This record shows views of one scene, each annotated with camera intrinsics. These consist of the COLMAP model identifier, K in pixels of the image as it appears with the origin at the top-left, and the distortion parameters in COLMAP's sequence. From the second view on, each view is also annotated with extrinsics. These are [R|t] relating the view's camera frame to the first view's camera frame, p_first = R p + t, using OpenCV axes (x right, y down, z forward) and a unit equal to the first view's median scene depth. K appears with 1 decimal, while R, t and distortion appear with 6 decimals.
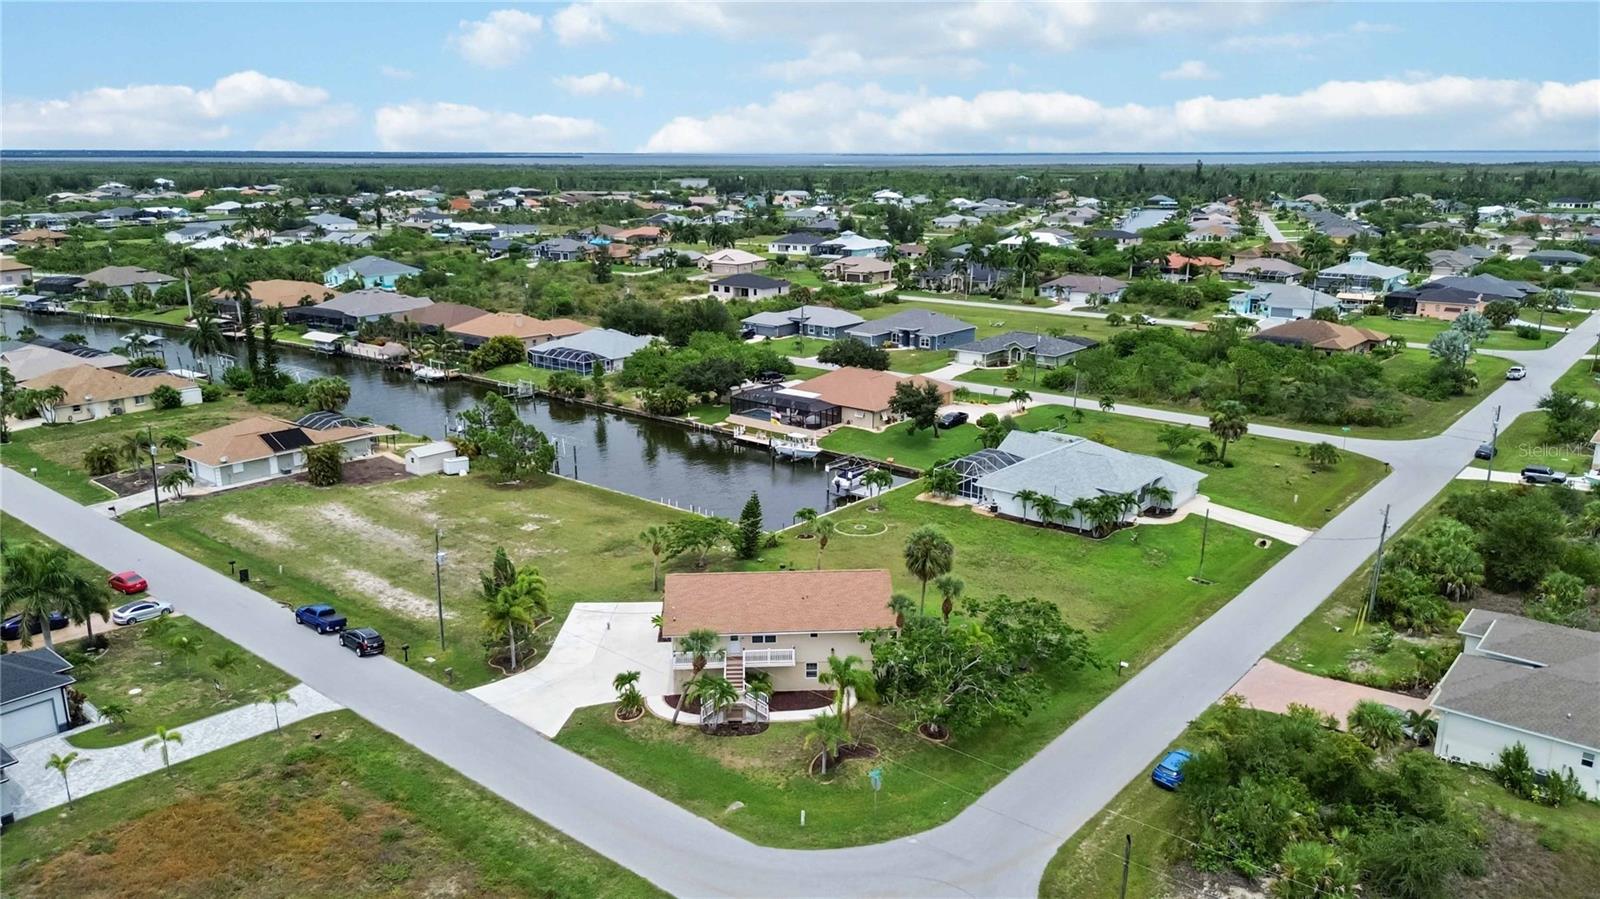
lens RADIAL K [[1134.7, 0, 800.0], [0, 1134.7, 449.5], [0, 0, 1]] dist [0.072809, -0.064063]
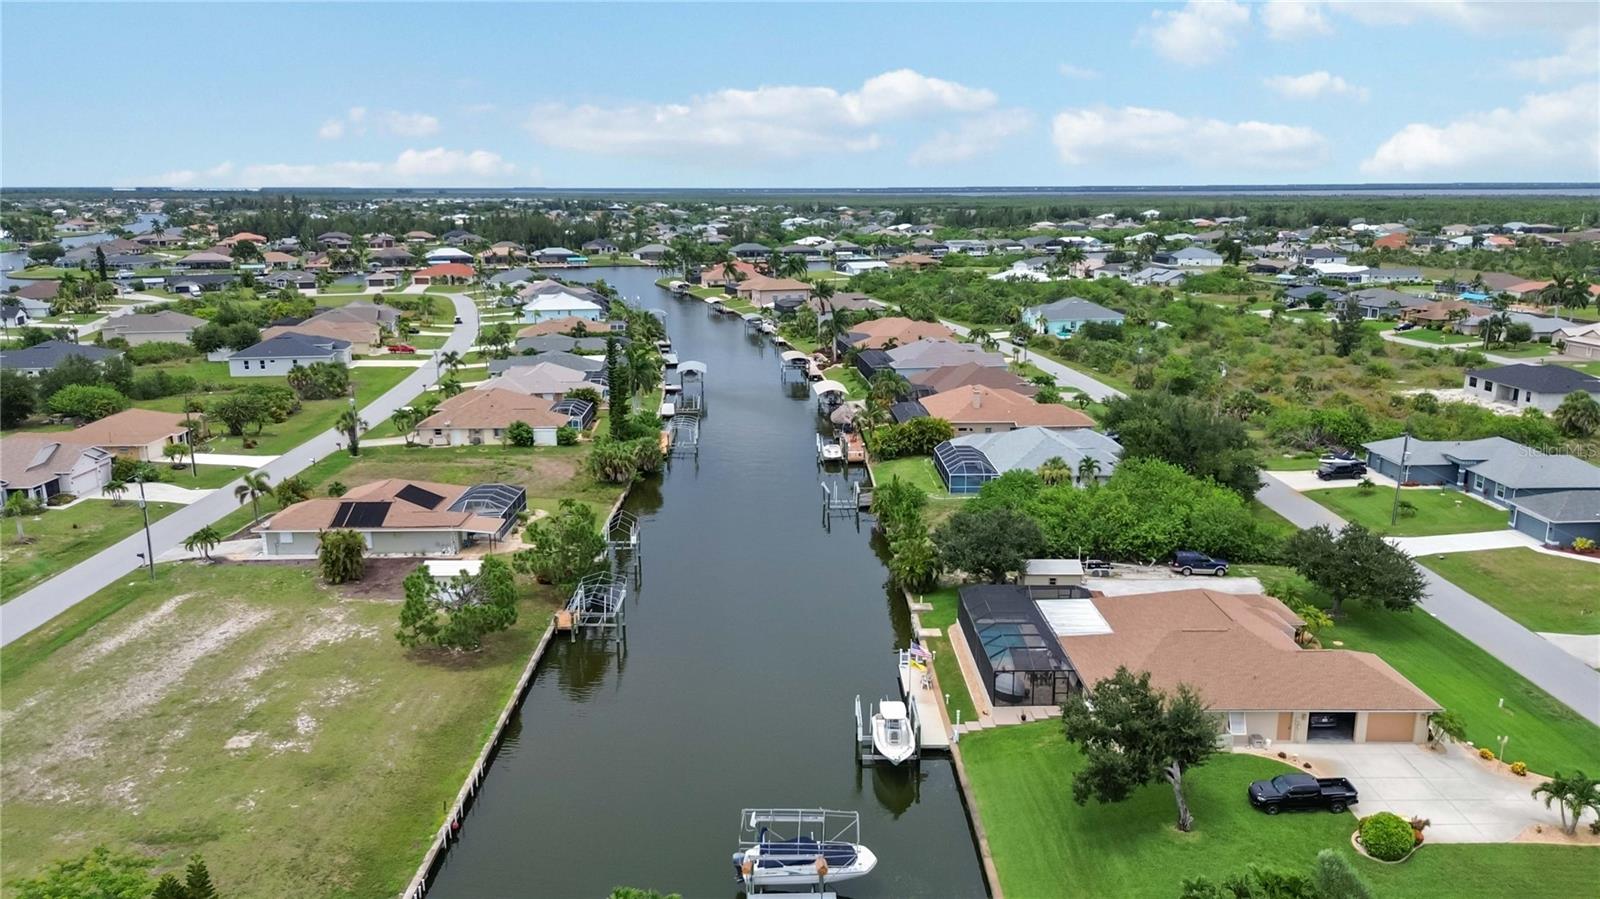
lens RADIAL K [[1133.1, 0, 800.6], [0, 1133.1, 462.1], [0, 0, 1]] dist [0.068414, -0.068575]
pose [[0.651673, 0.175865, -0.737830, 0.402977], [-0.188206, 0.979820, 0.067315, -0.182686], [0.734779, 0.094997, 0.671621, 0.785098]]
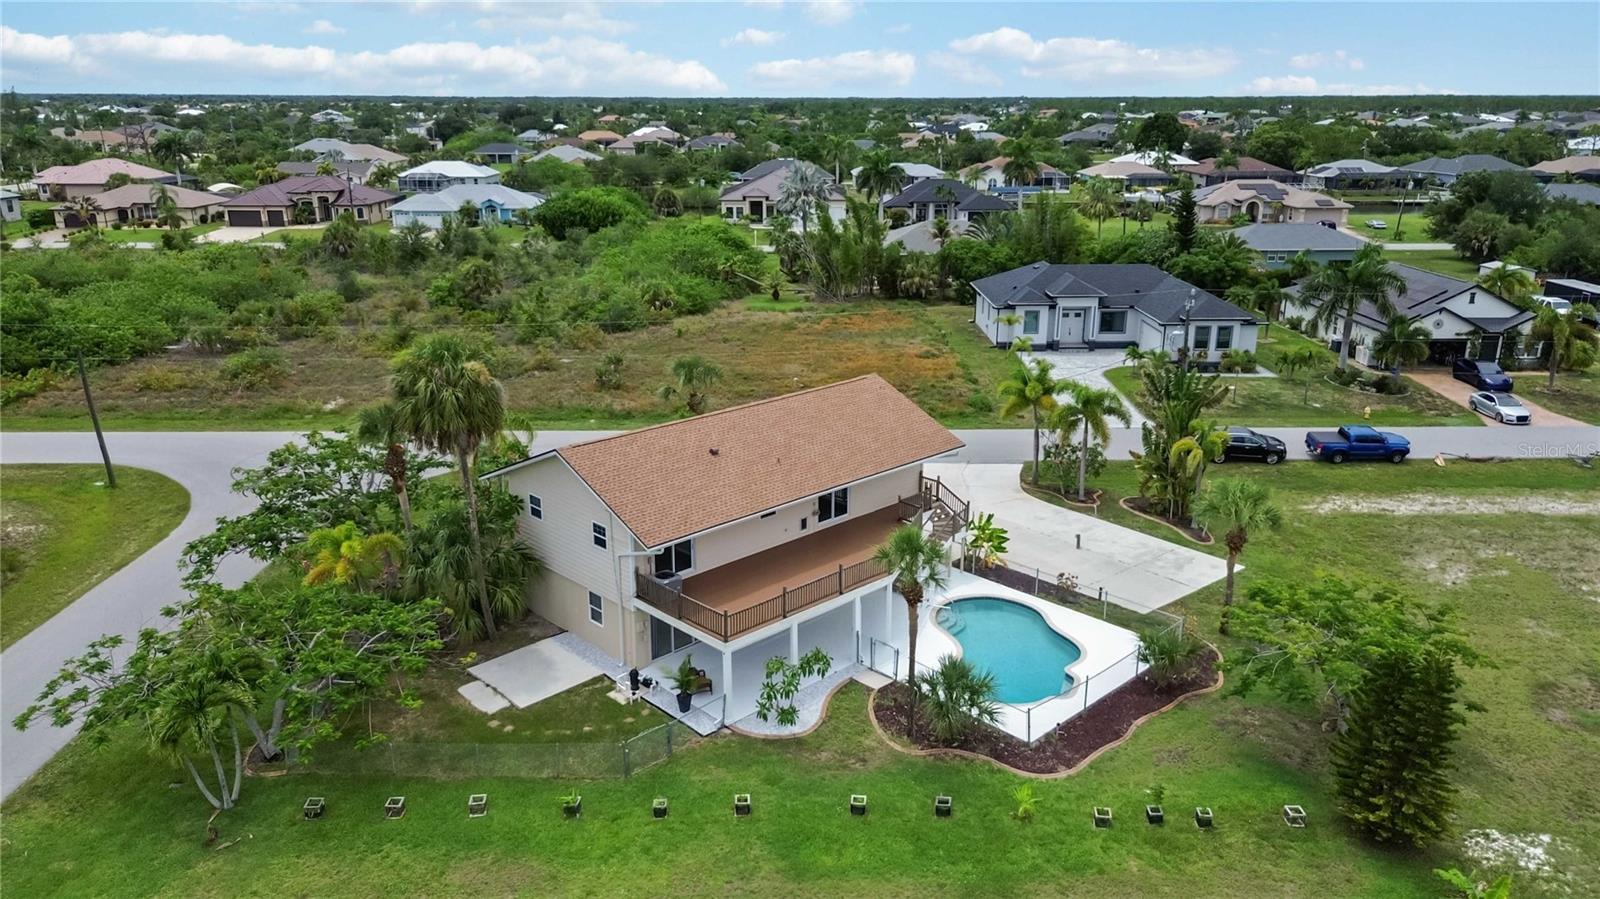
lens RADIAL K [[1134.7, 0, 800.0], [0, 1134.7, 449.5], [0, 0, 1]] dist [0.072809, -0.064063]
pose [[-0.758262, 0.189056, -0.623937, 0.209773], [-0.167416, 0.868474, 0.466609, -0.091861], [0.630088, 0.458269, -0.626880, 0.969713]]
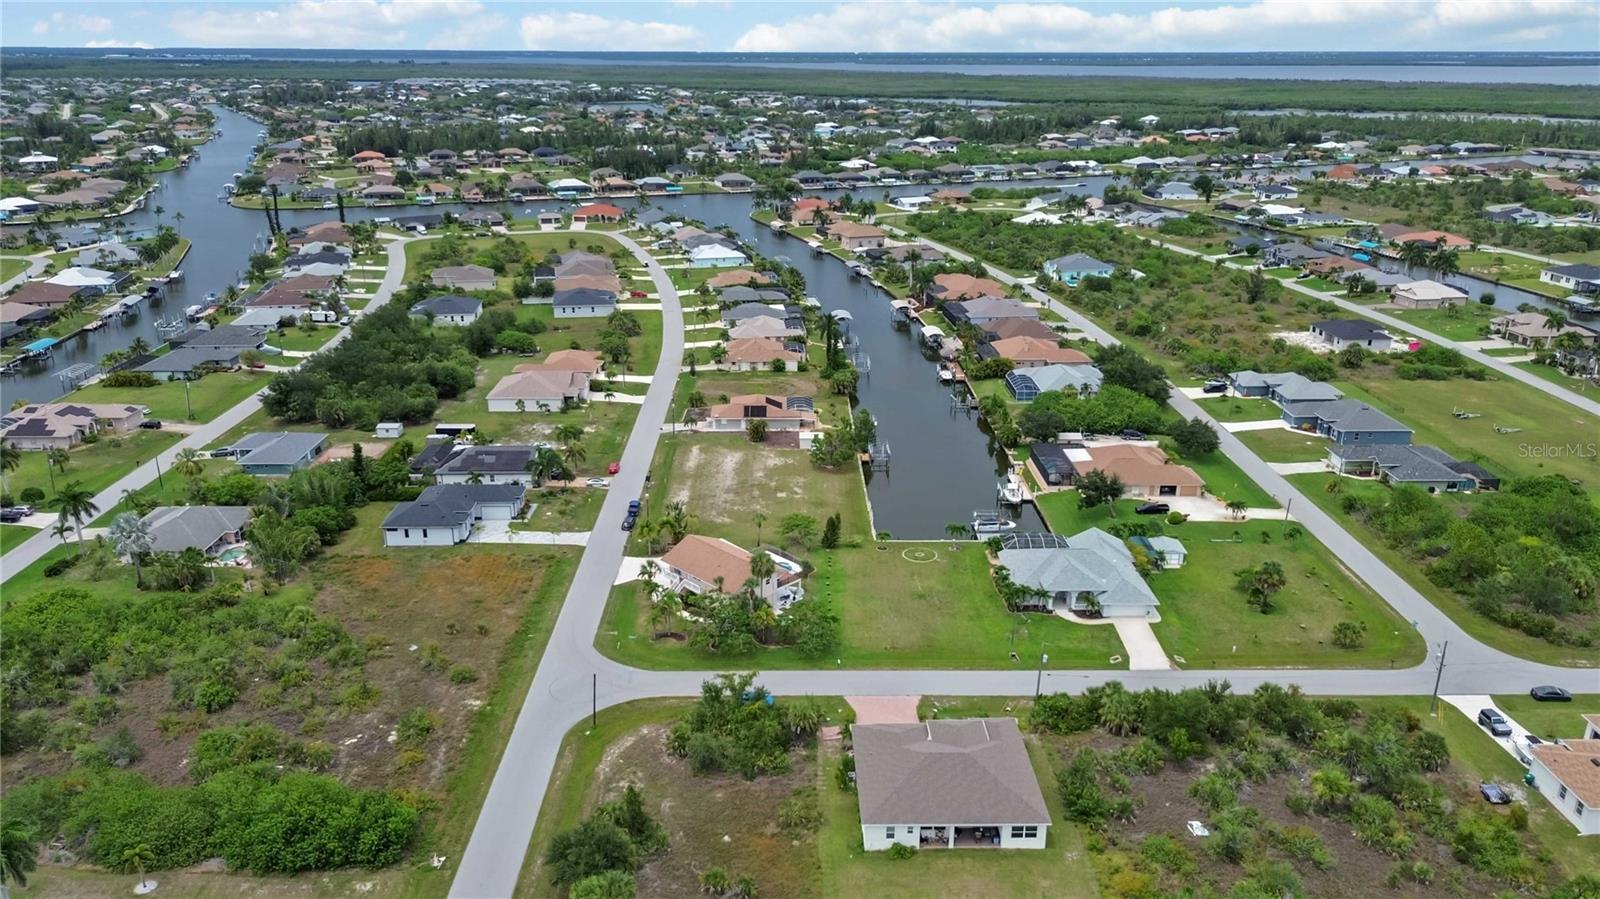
lens RADIAL K [[1133.1, 0, 800.6], [0, 1133.1, 462.1], [0, 0, 1]] dist [0.068414, -0.068575]
pose [[0.654058, 0.258660, -0.710847, 1.023558], [-0.193204, 0.965675, 0.173617, -0.293335], [0.731355, 0.023783, 0.681582, -0.185151]]
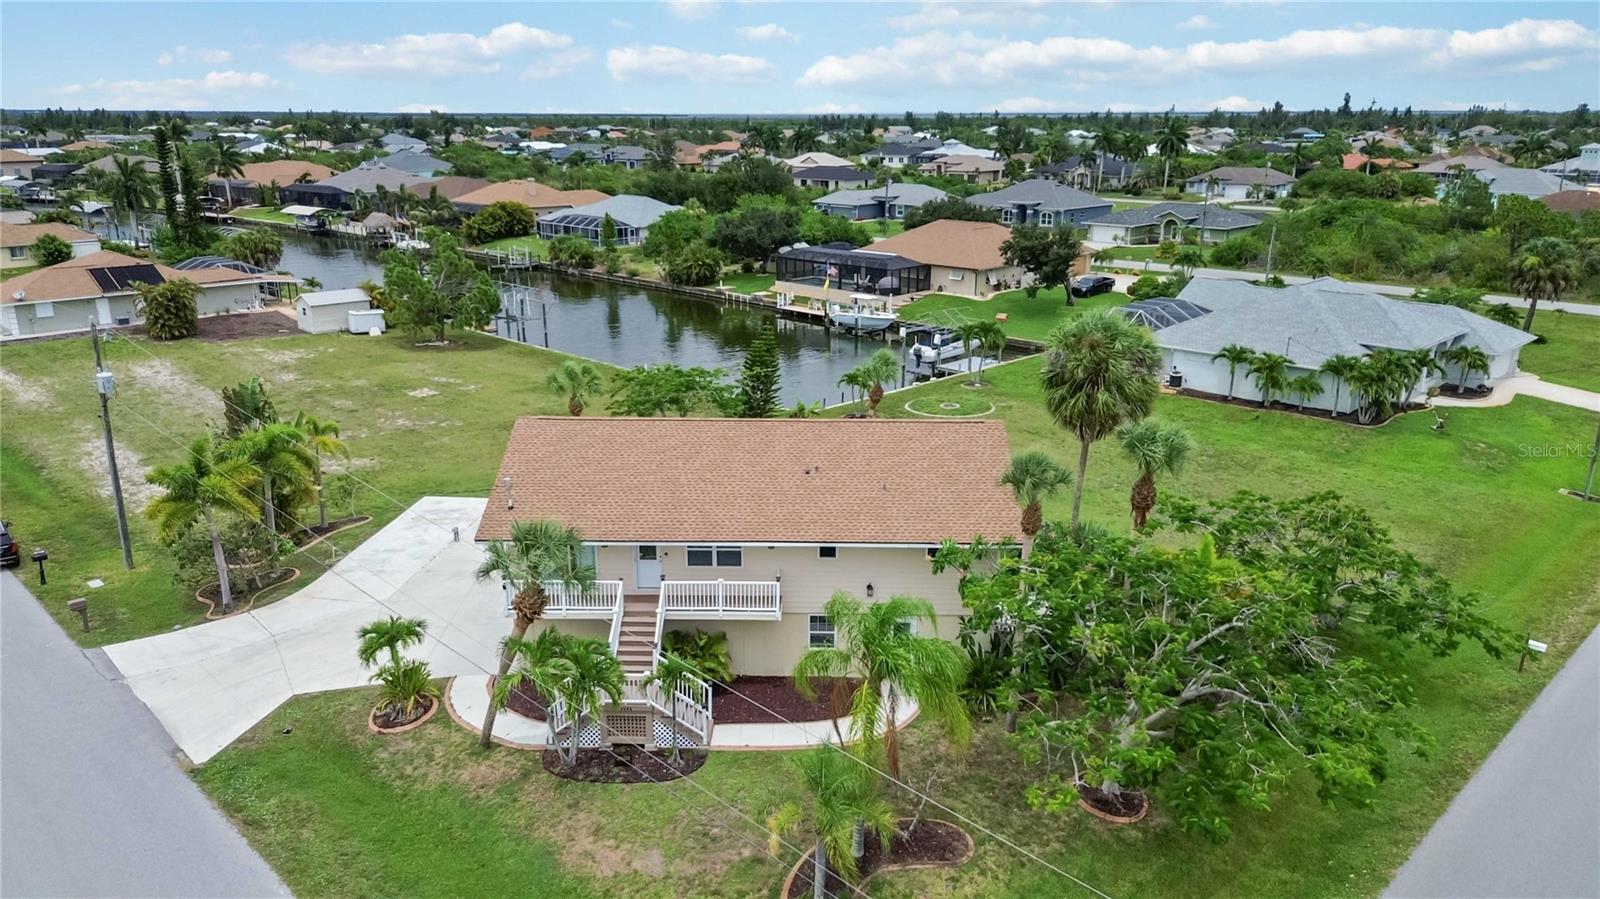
lens RADIAL K [[1133.1, 0, 800.6], [0, 1133.1, 462.1], [0, 0, 1]] dist [0.068414, -0.068575]
pose [[0.996035, 0.025345, -0.085274, 0.026124], [-0.021797, 0.998868, 0.042282, 0.075232], [0.086250, -0.040256, 0.995460, 0.386038]]
